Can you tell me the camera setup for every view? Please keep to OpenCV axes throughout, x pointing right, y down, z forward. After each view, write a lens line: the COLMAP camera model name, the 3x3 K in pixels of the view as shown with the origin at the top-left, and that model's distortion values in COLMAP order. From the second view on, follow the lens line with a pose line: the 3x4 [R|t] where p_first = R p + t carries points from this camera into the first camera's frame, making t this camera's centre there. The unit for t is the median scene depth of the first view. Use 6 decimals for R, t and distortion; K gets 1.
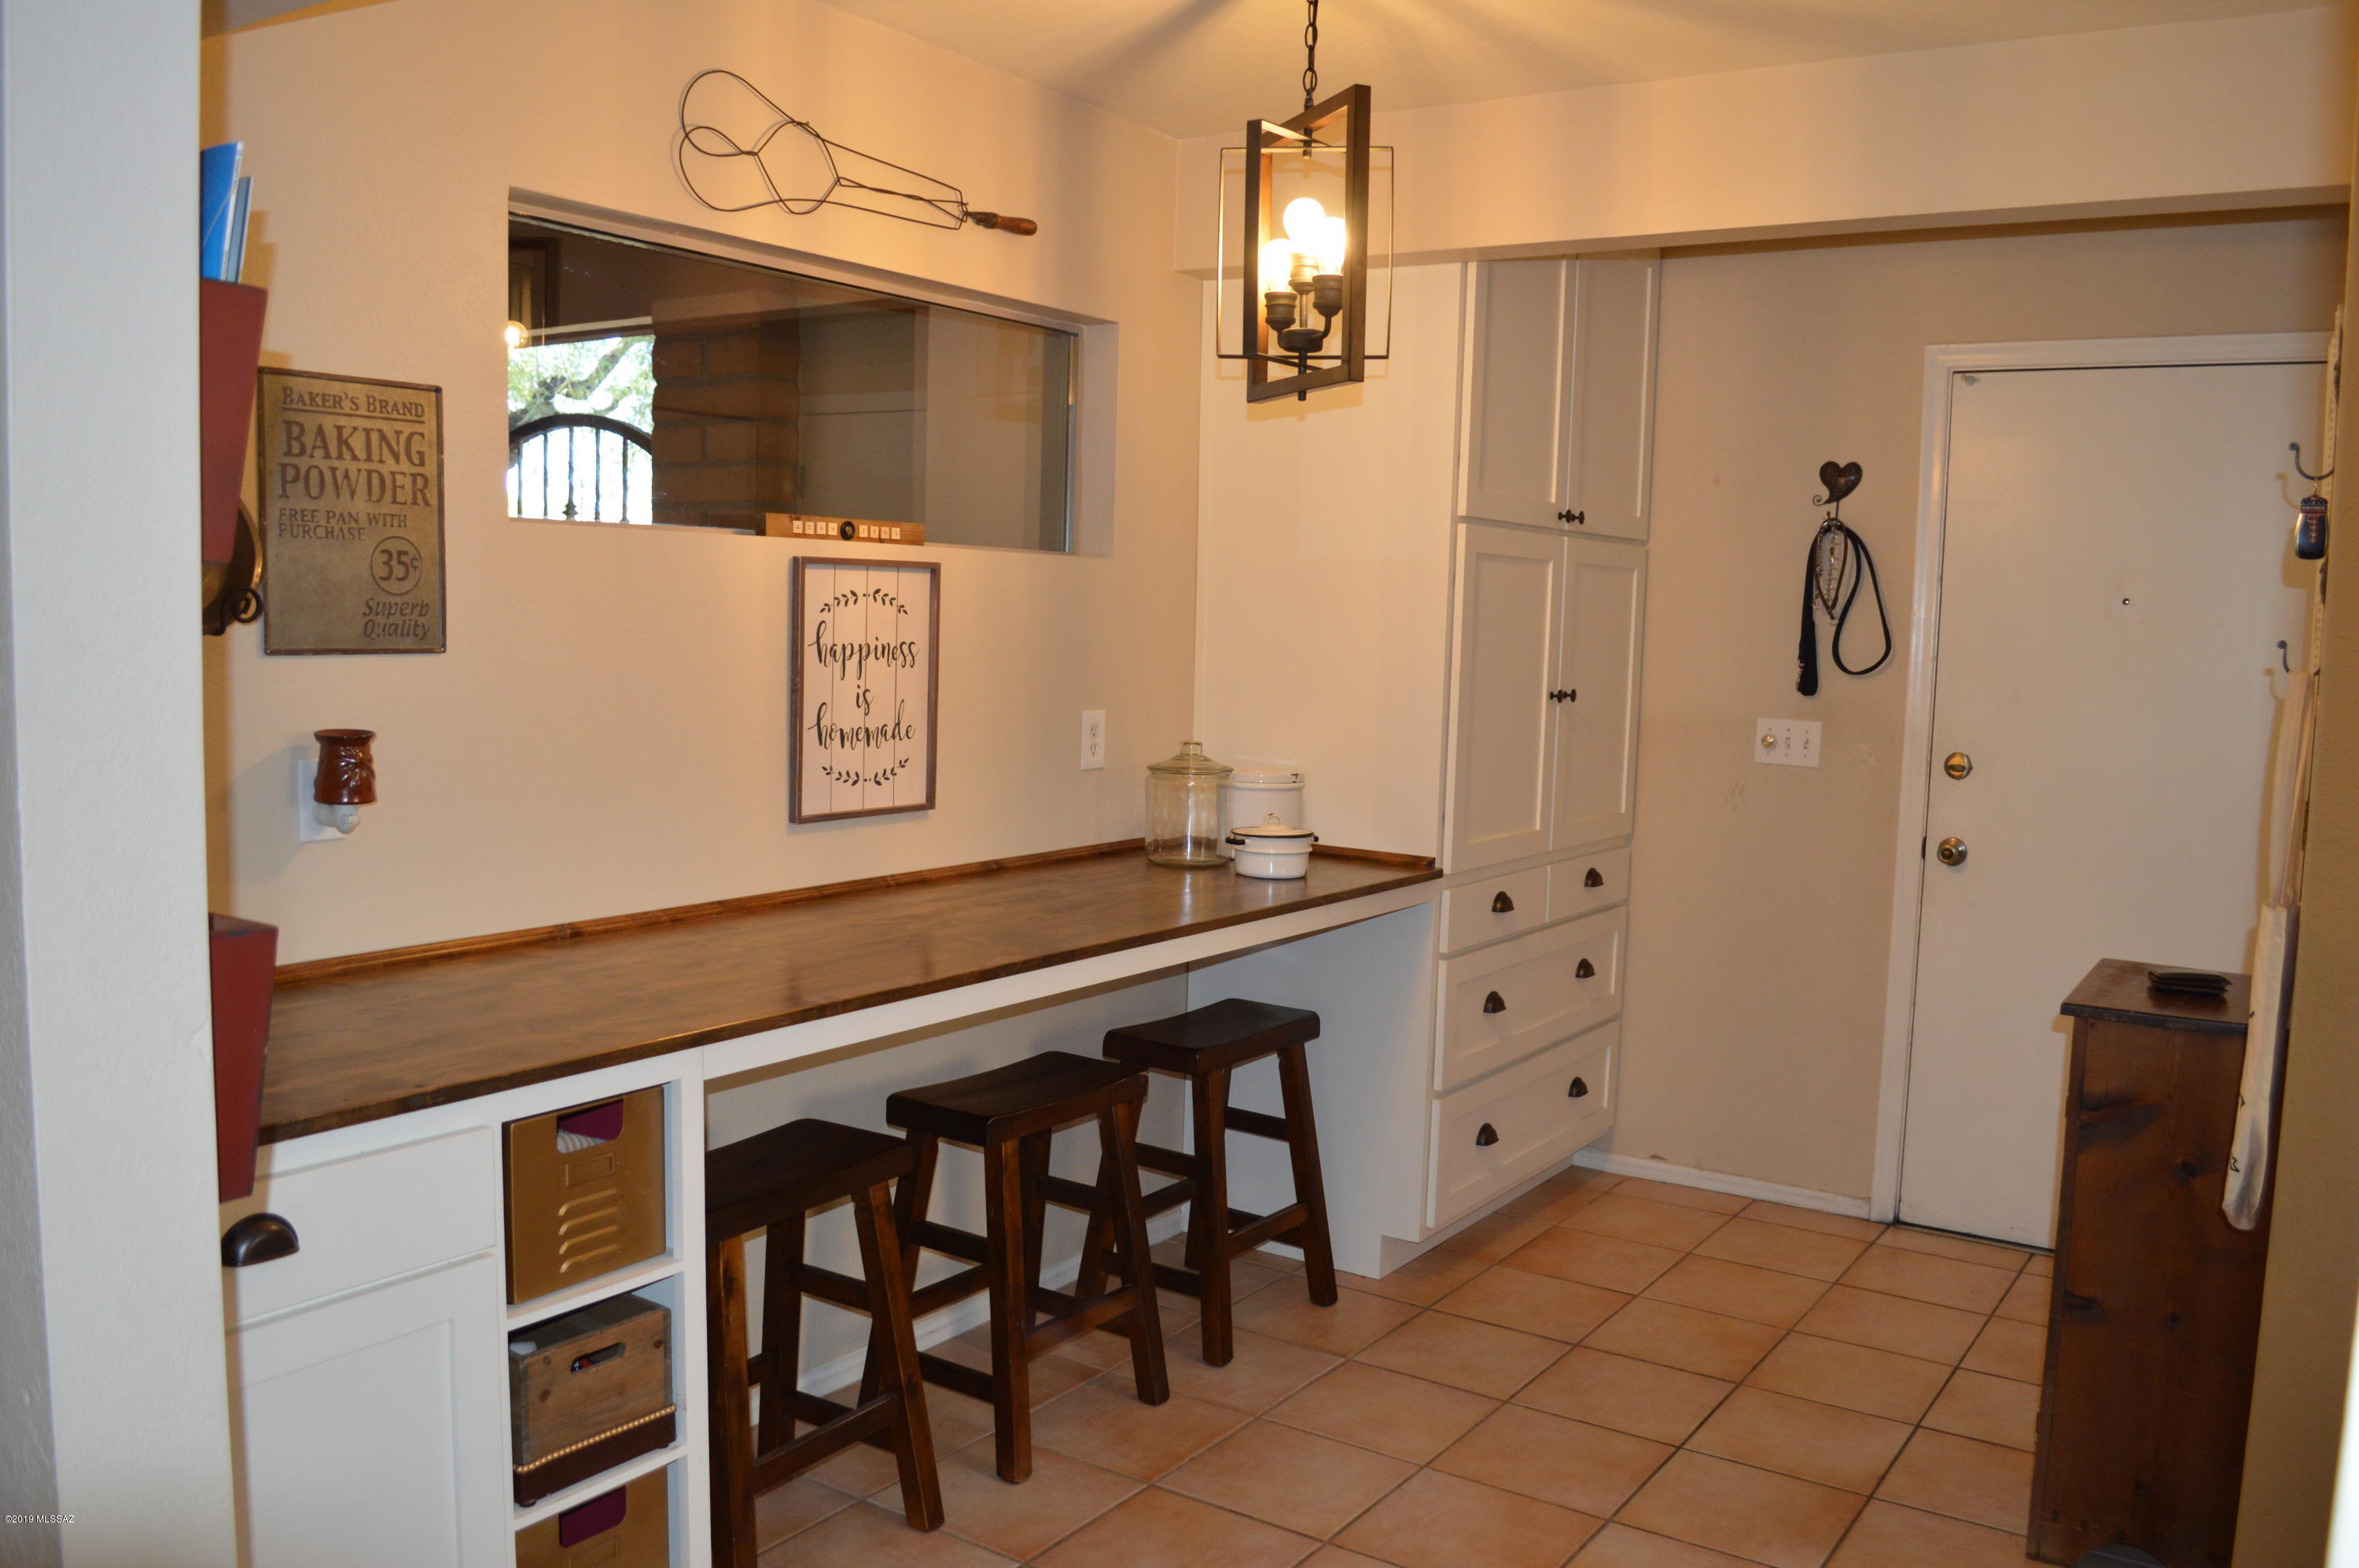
lens RADIAL K [[1932.9, 0, 1179.5], [0, 1932.9, 808.5], [0, 0, 1]] dist [-0.003072, 0.000601]
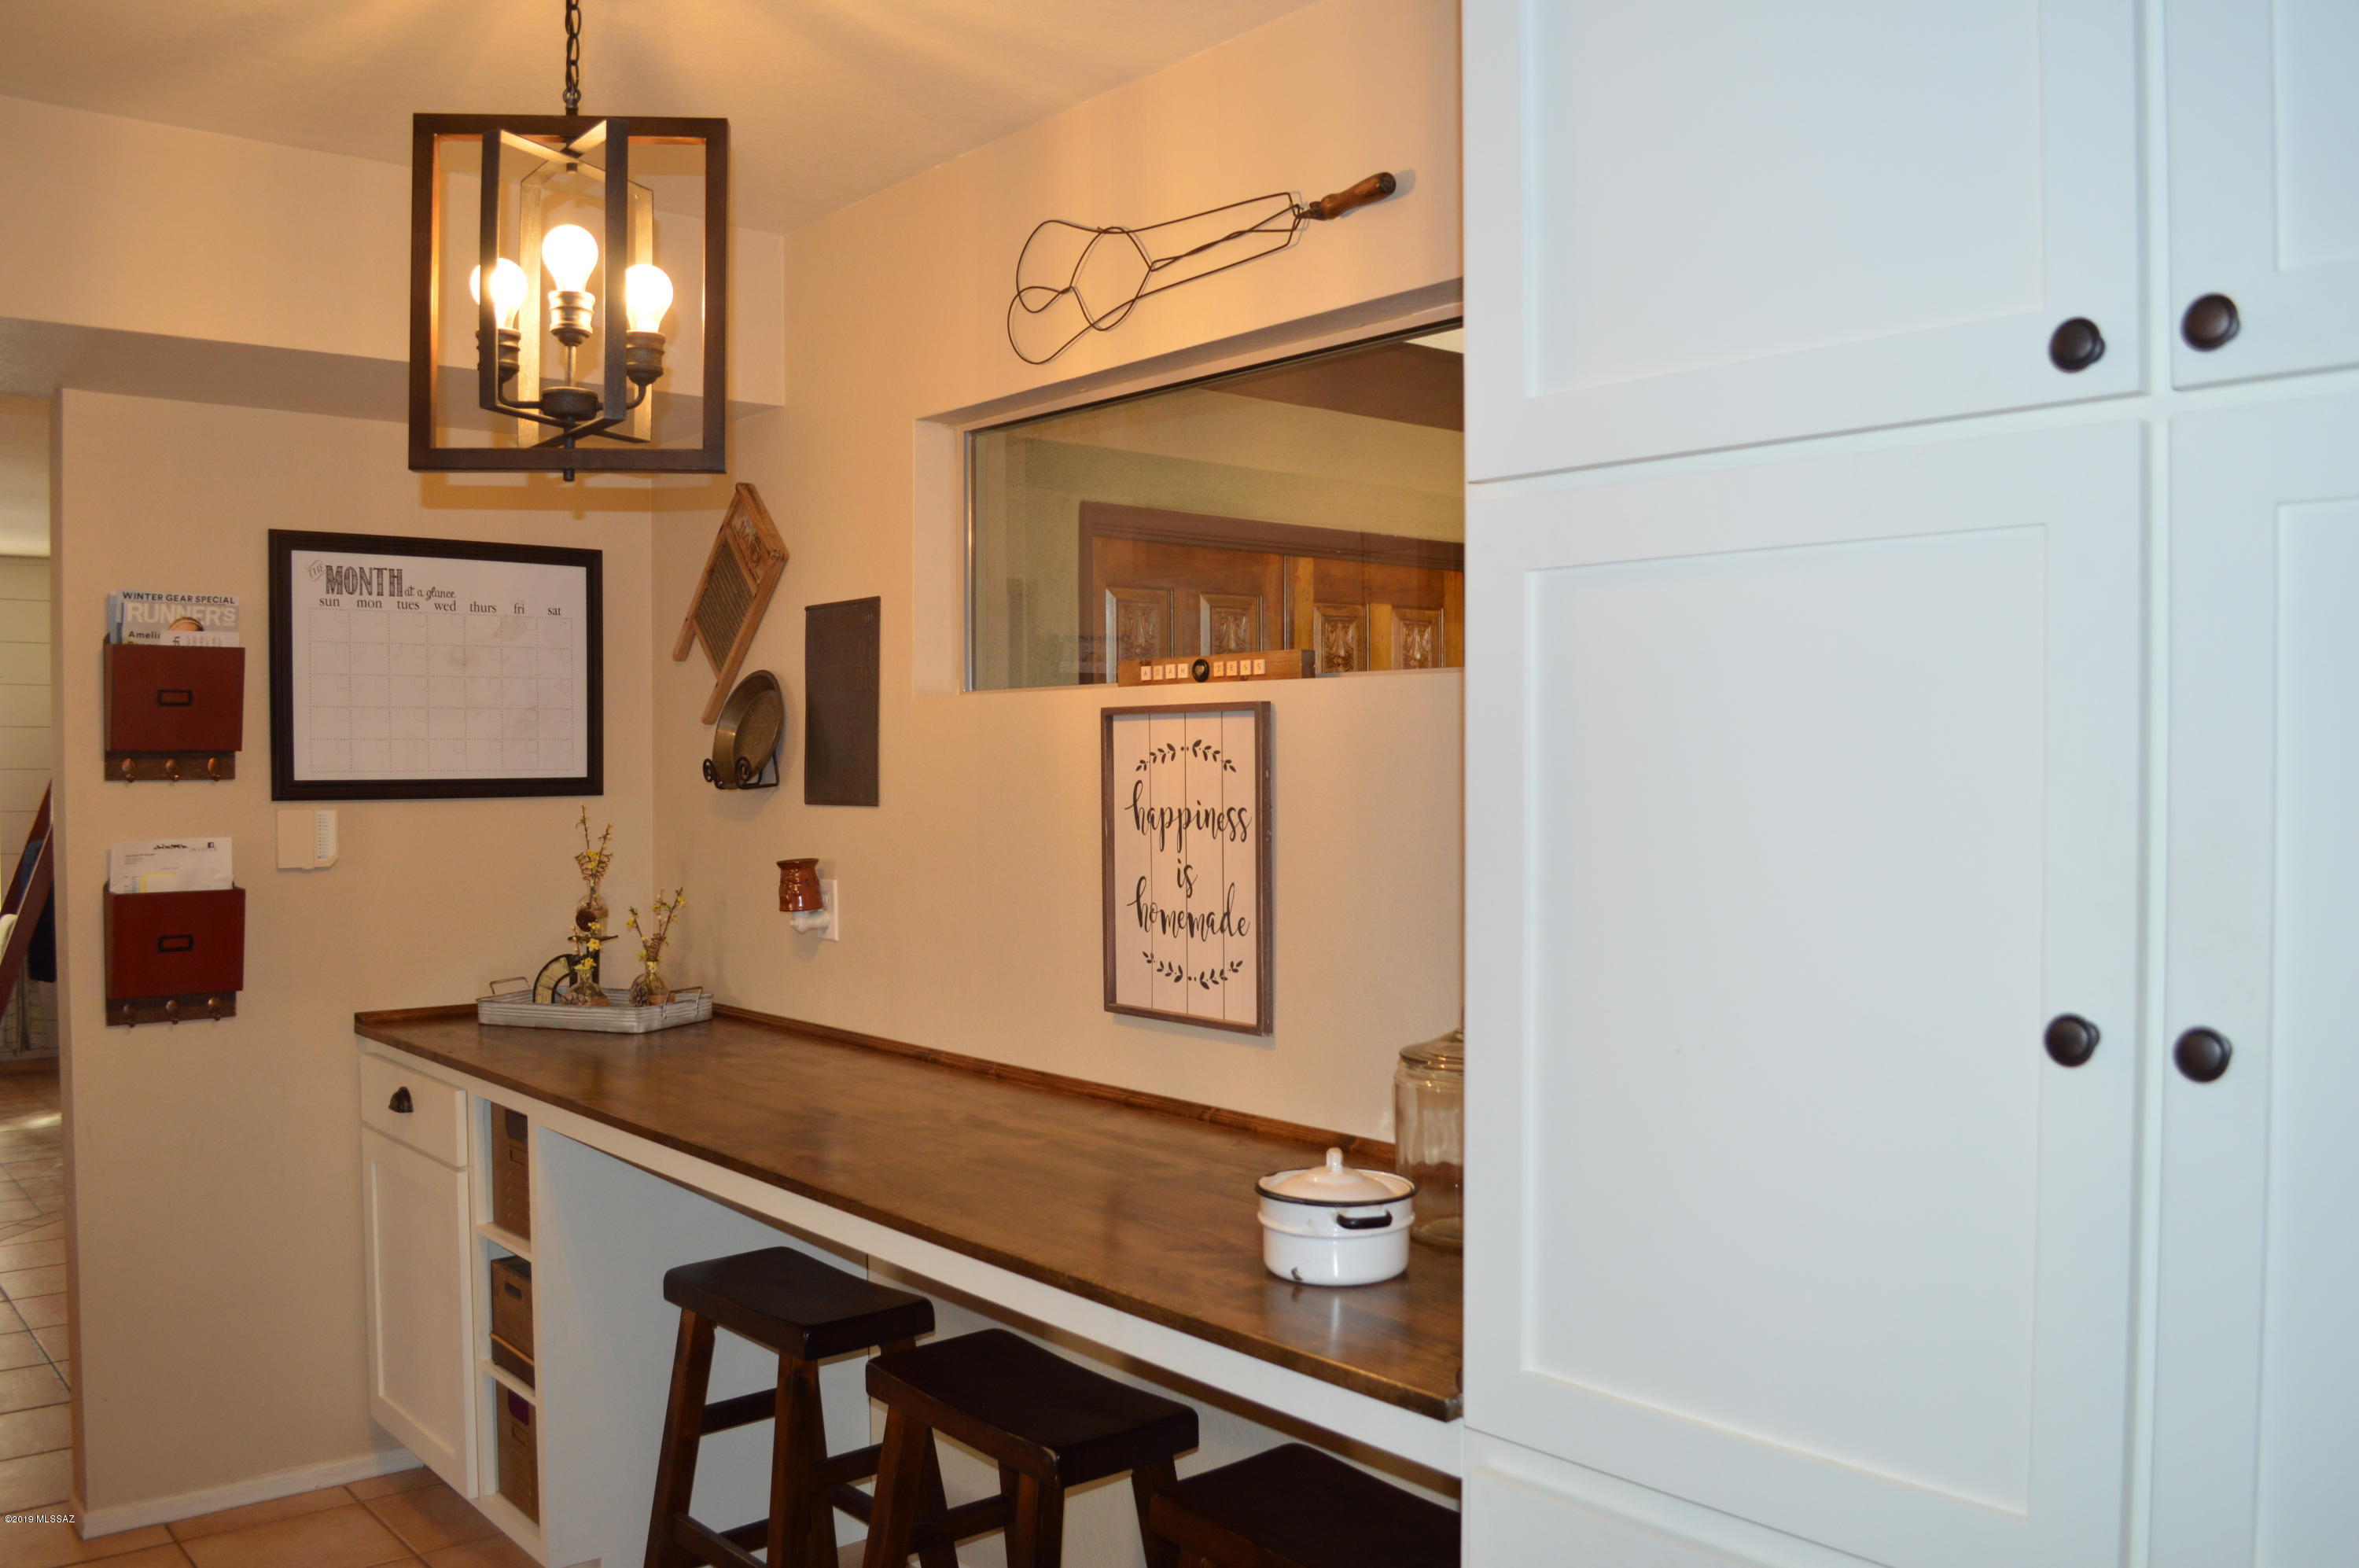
lens RADIAL K [[1932.9, 0, 1179.5], [0, 1932.9, 808.5], [0, 0, 1]] dist [-0.003072, 0.000601]
pose [[-0.269545, -0.000604, -0.962988, 0.616265], [-0.104112, 0.994157, 0.028518, -0.108183], [0.957343, 0.107945, -0.268033, 1.215591]]
